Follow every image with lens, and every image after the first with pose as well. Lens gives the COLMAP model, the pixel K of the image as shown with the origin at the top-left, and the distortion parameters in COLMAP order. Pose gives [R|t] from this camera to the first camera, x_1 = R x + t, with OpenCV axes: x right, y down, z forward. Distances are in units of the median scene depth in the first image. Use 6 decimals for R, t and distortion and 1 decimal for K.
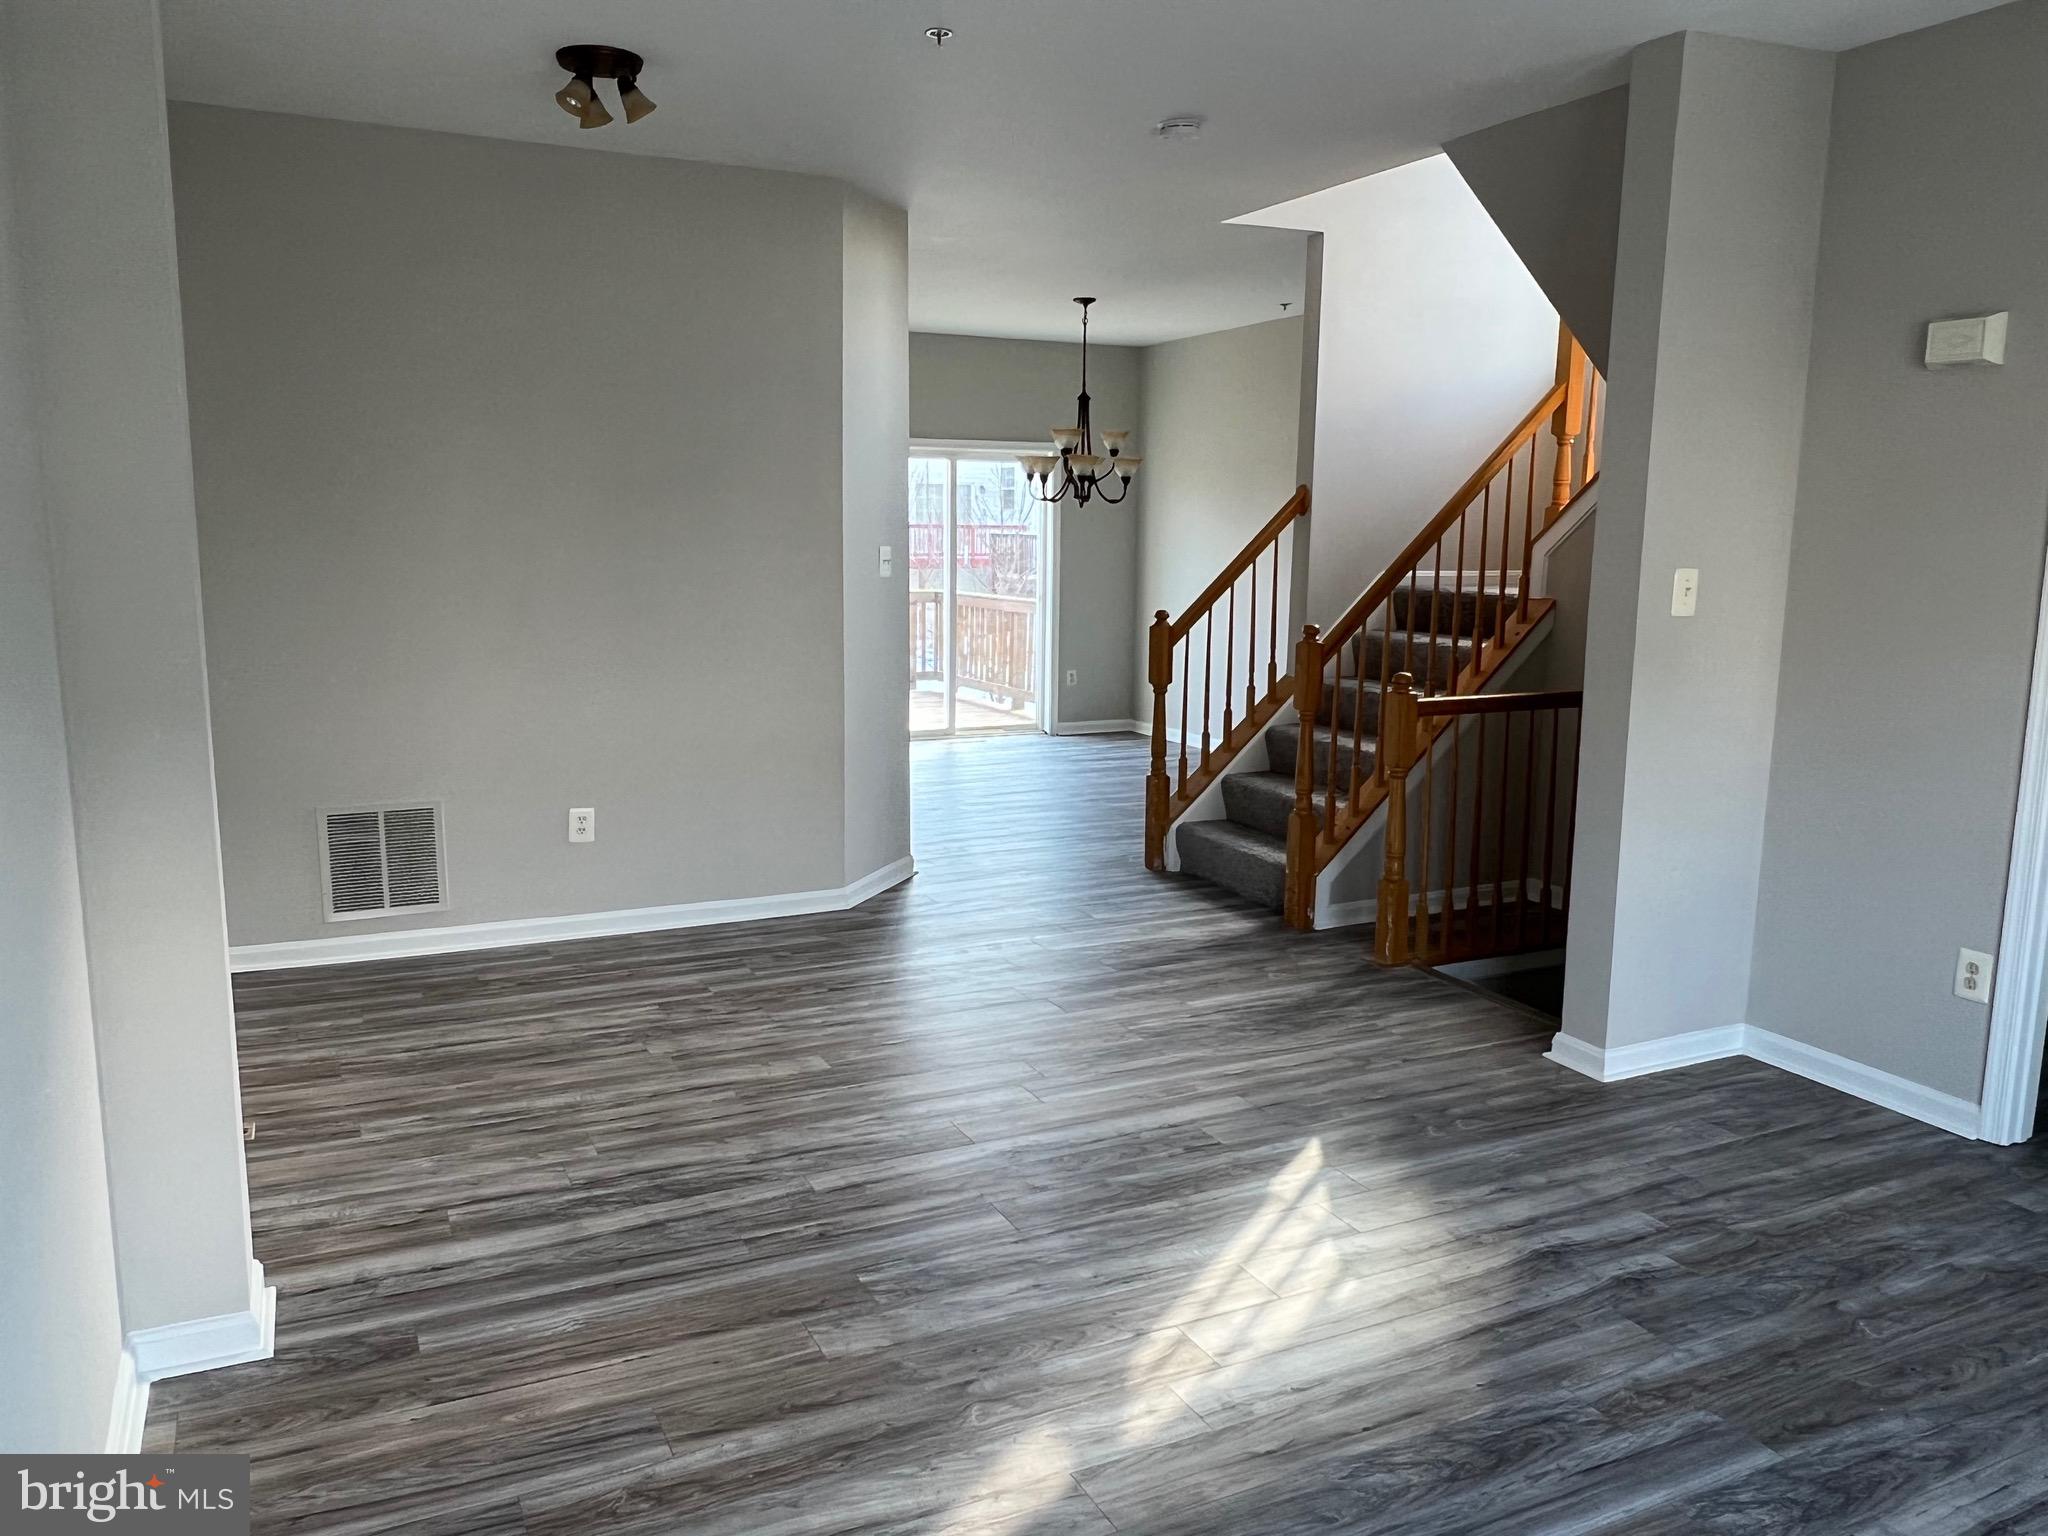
lens RADIAL K [[1523.4, 0, 1029.6], [0, 1523.4, 774.4], [0, 0, 1]] dist [0.005213, -0.010155]
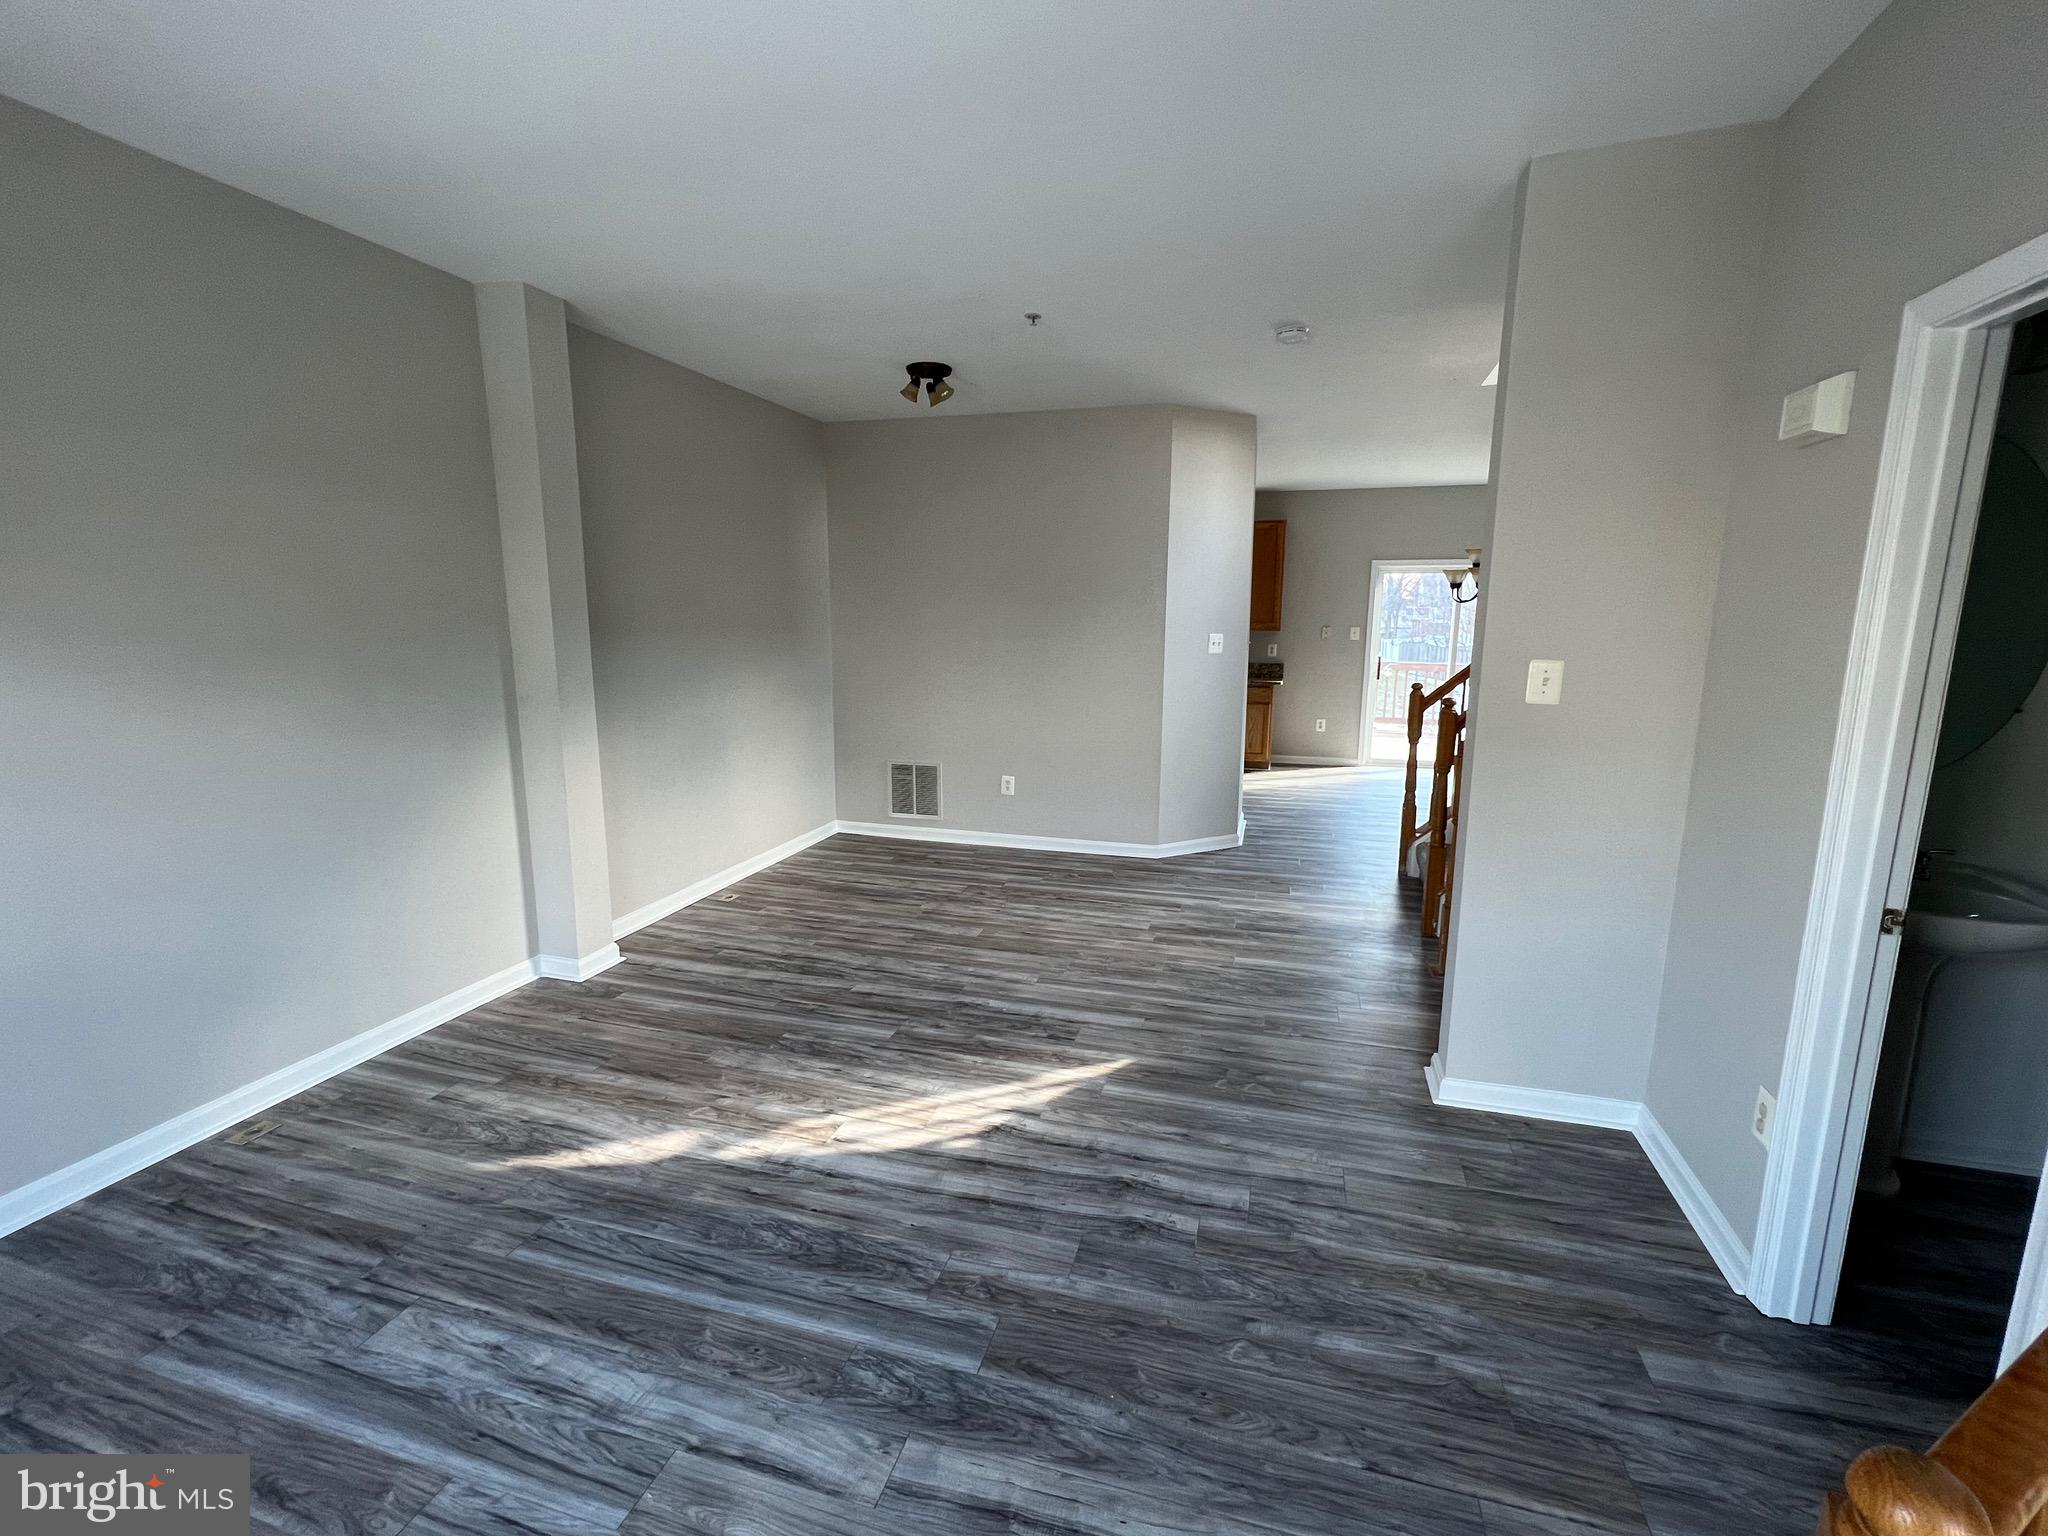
lens RADIAL K [[903.6, 0, 1026.8], [0, 903.6, 769.9], [0, 0, 1]] dist [-0.000356, 0.000019]
pose [[0.737356, 0.108731, -0.666697, 0.659996], [-0.106920, 0.993305, 0.043745, -0.051848], [0.666989, 0.039028, 0.744044, 0.316134]]
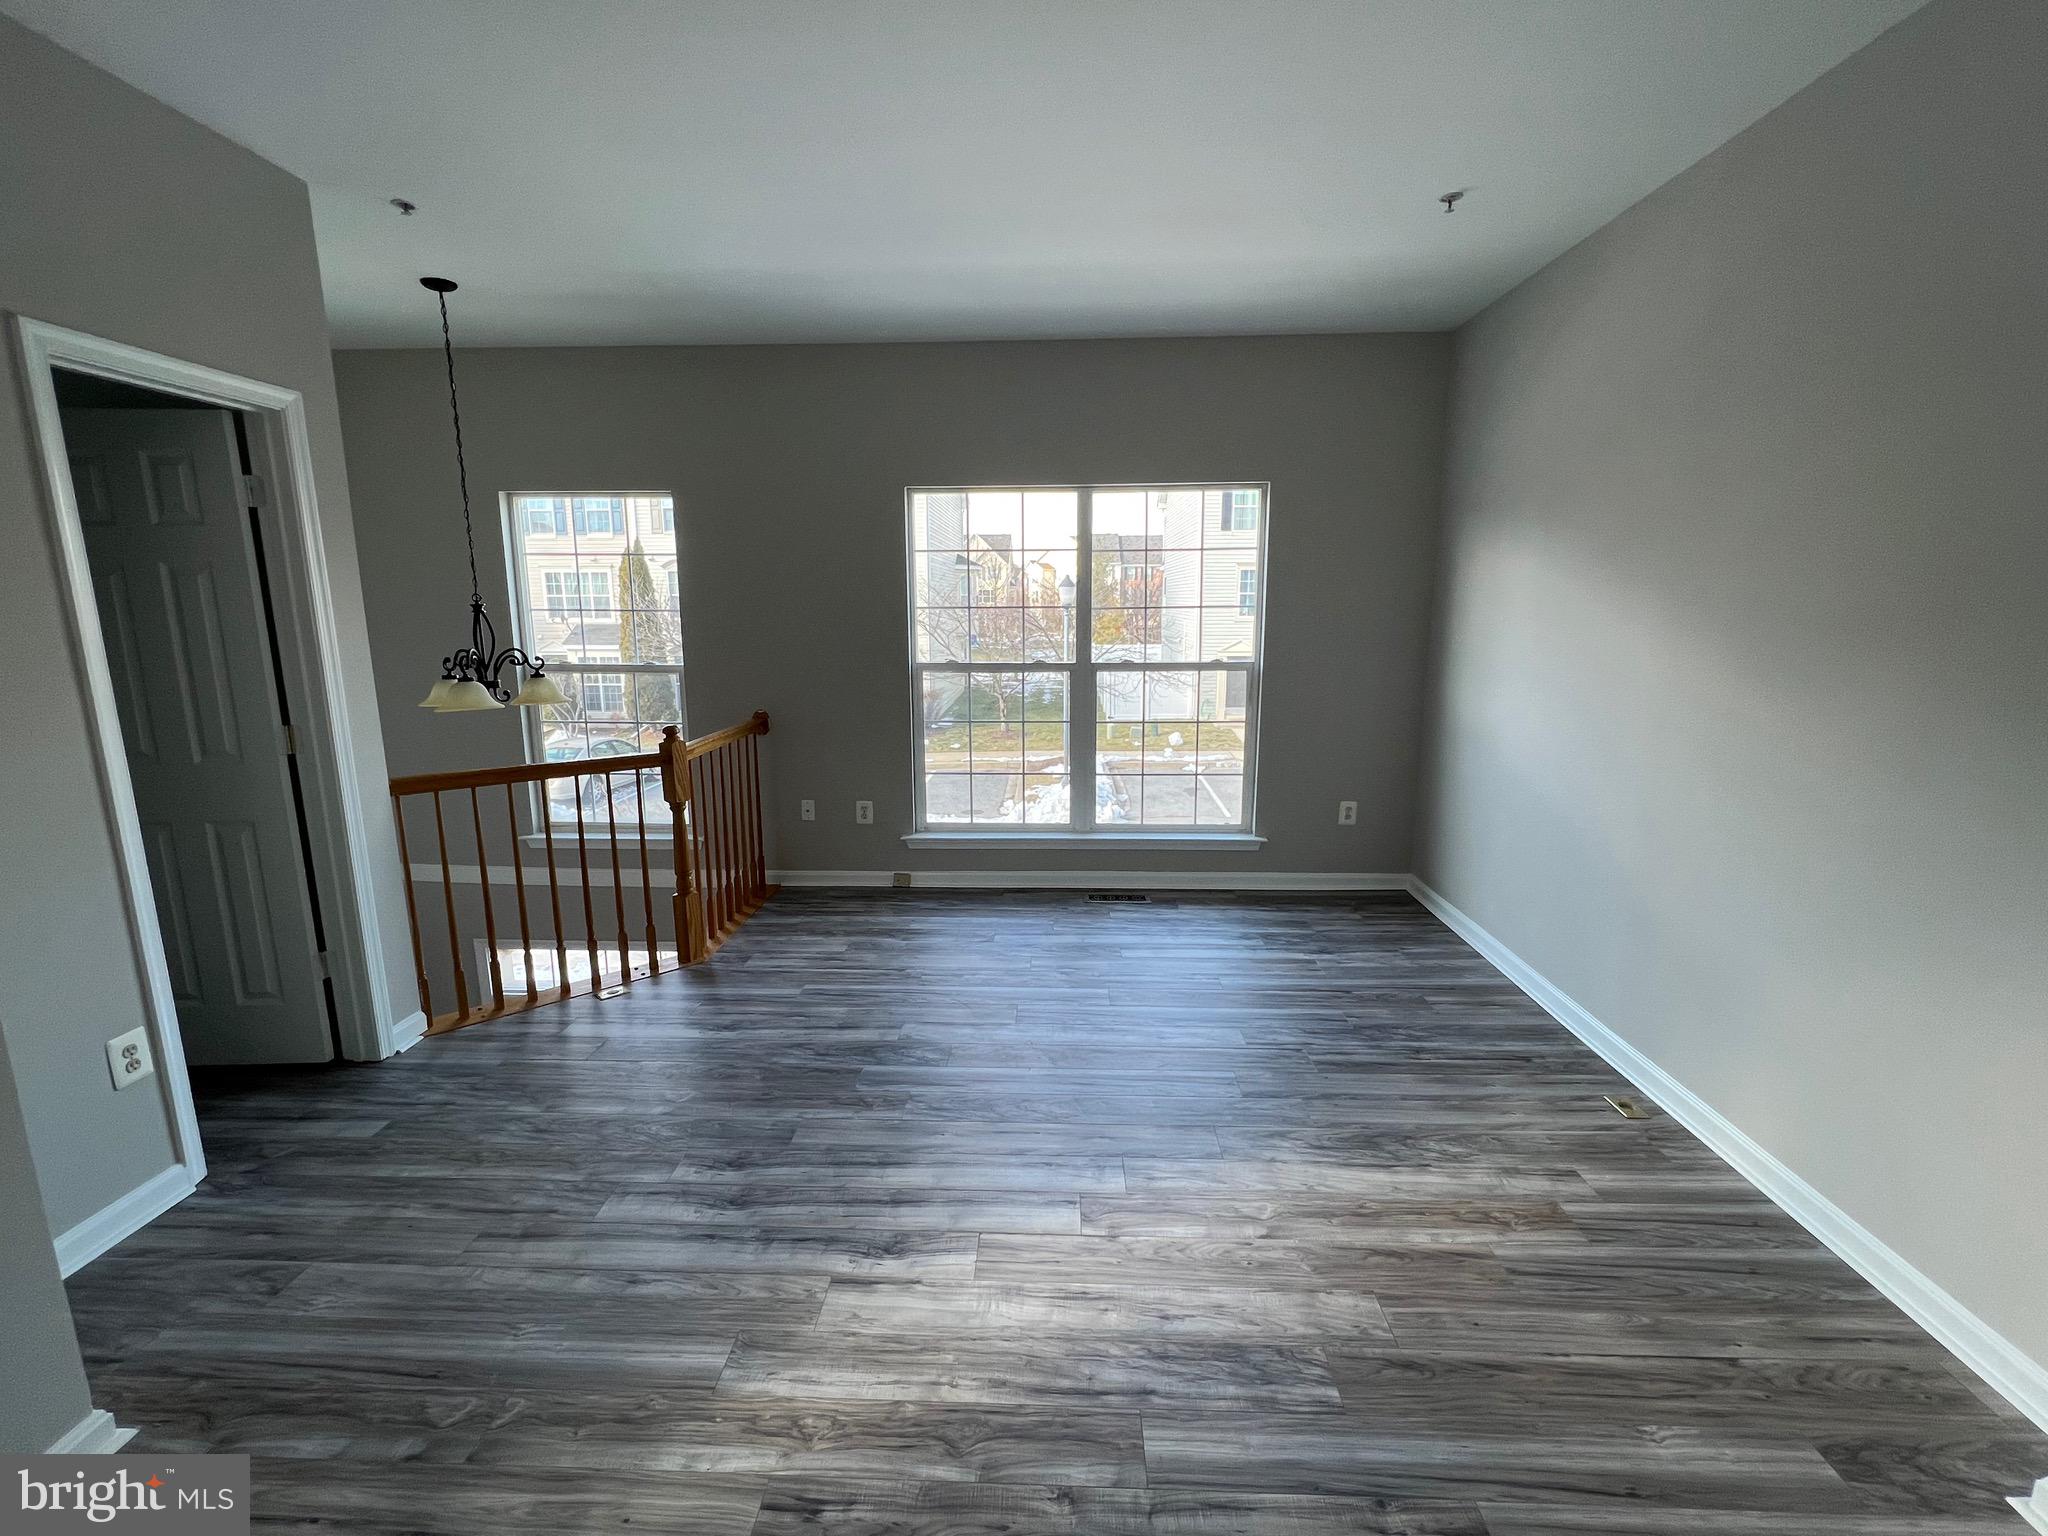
lens RADIAL K [[903.6, 0, 1026.8], [0, 903.6, 769.9], [0, 0, 1]] dist [-0.000356, 0.000019]
pose [[-0.879962, -0.095966, 0.465249, -0.138551], [0.071551, 0.941434, 0.329518, -0.197667], [-0.469624, 0.323252, -0.821560, 1.196761]]
